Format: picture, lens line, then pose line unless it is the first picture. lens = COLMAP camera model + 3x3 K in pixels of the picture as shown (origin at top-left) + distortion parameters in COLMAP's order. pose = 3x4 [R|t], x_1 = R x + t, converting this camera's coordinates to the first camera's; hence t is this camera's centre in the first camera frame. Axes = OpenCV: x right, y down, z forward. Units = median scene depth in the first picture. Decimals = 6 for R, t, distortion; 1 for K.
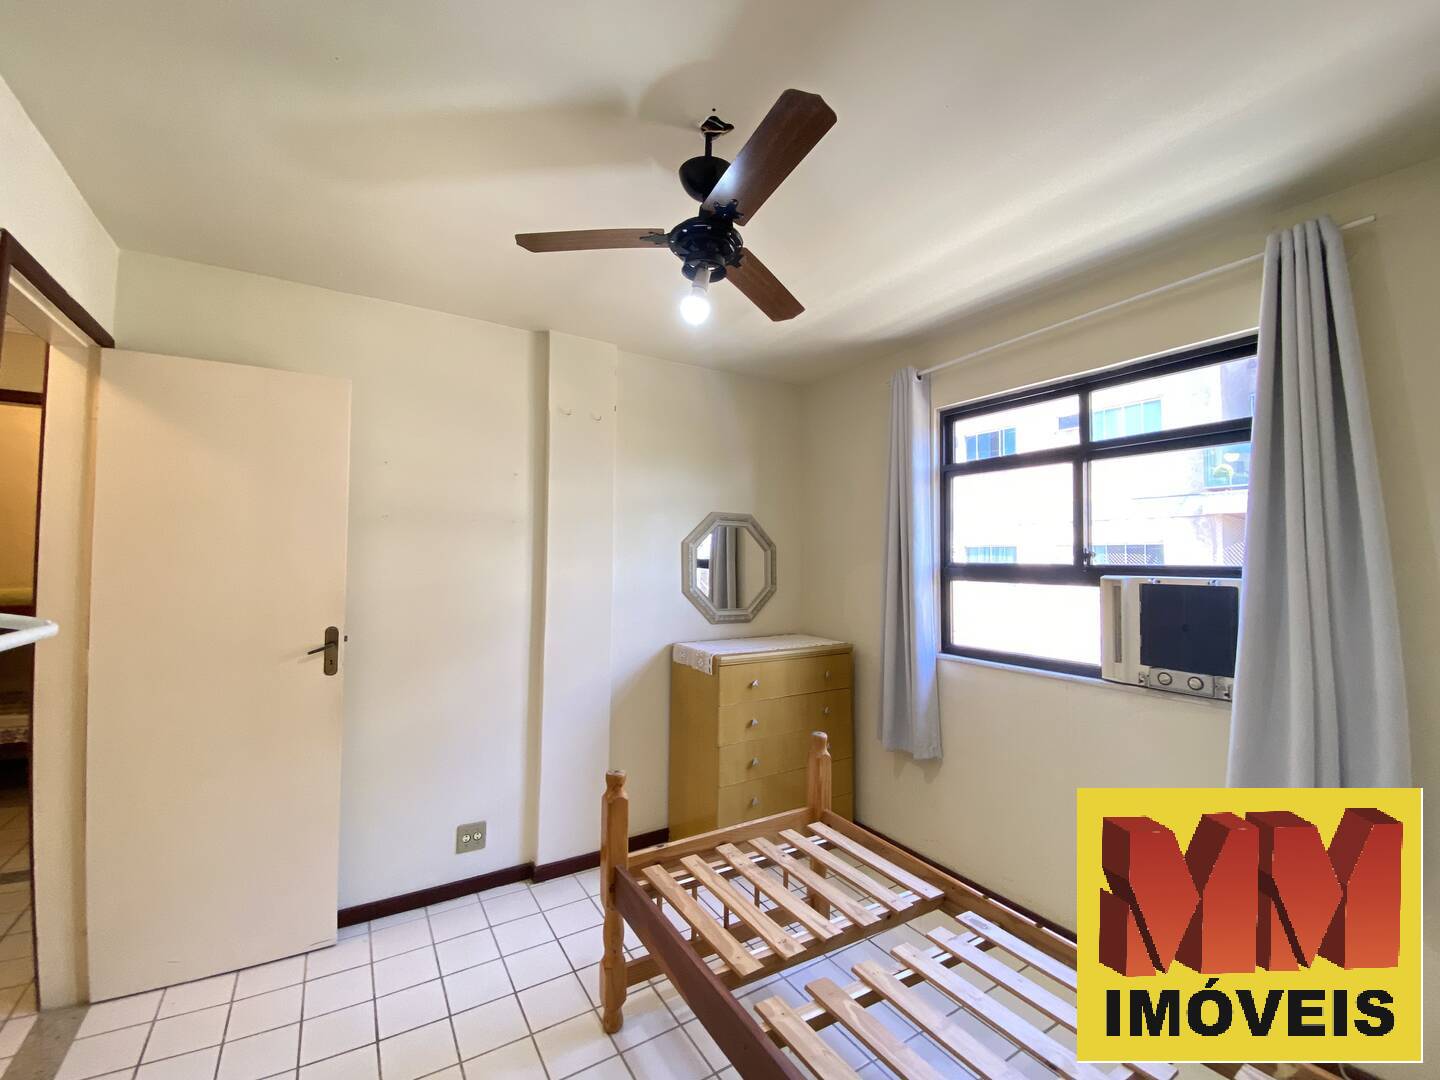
lens RADIAL K [[590.2, 0, 714.7], [0, 590.2, 539.4], [0, 0, 1]] dist [0.063320, -0.042566]
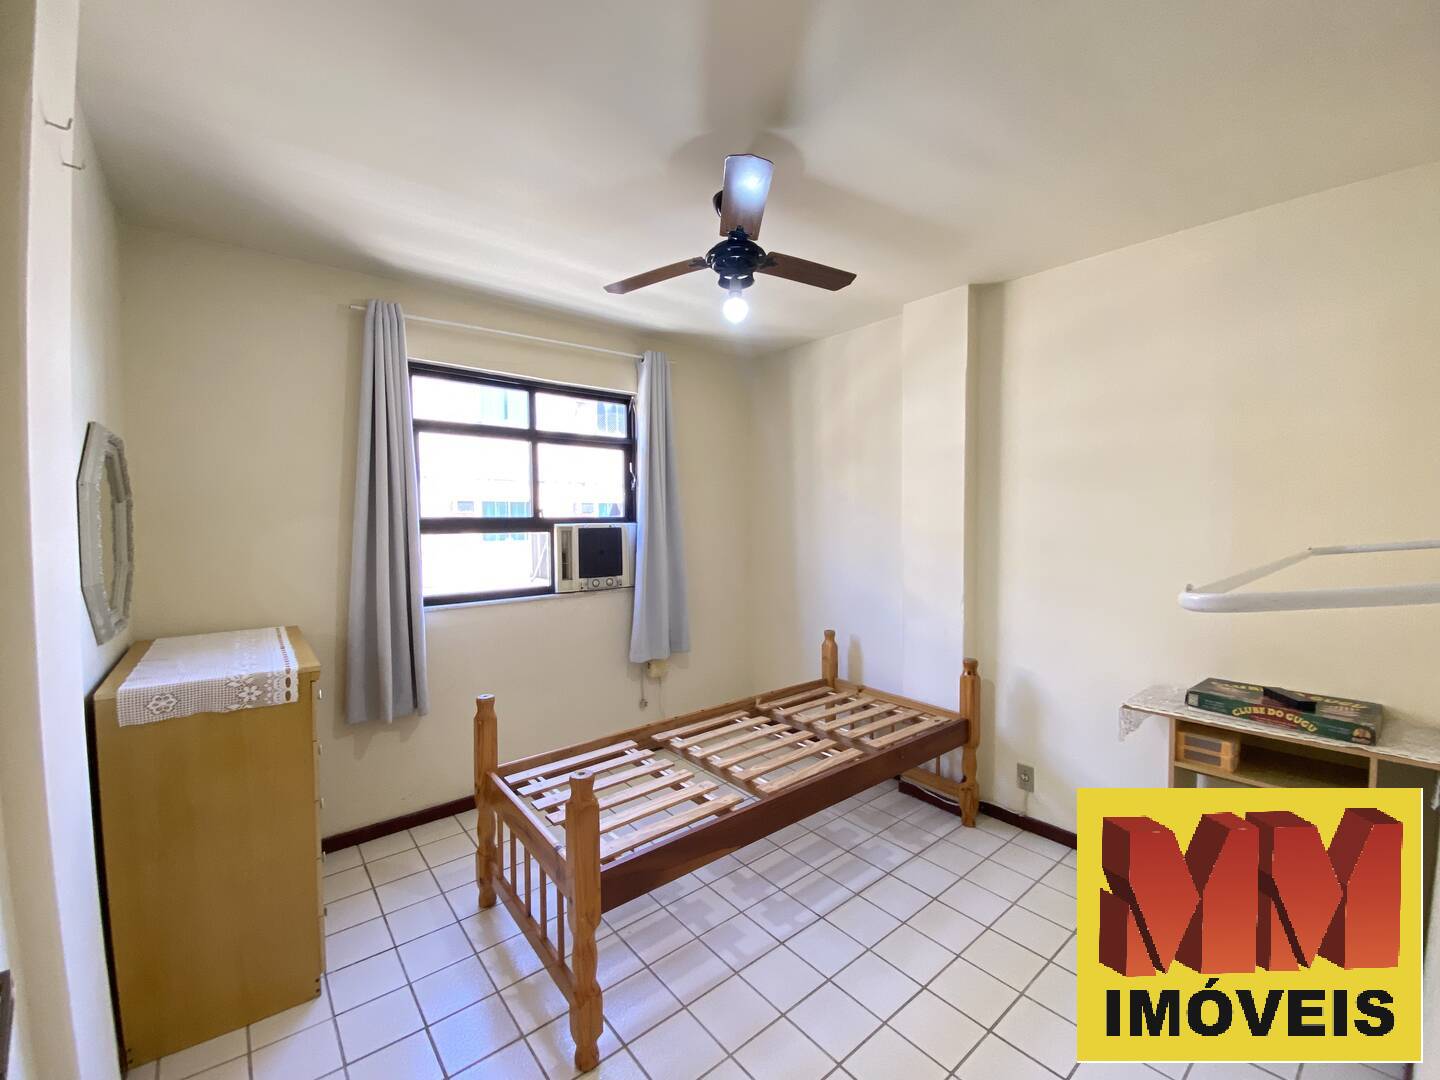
lens RADIAL K [[590.2, 0, 714.7], [0, 590.2, 539.4], [0, 0, 1]] dist [0.063320, -0.042566]
pose [[-0.130895, -0.047841, 0.990241, -0.885149], [-0.029213, 0.998587, 0.044383, 0.021761], [-0.990966, -0.023119, -0.132108, 0.834935]]
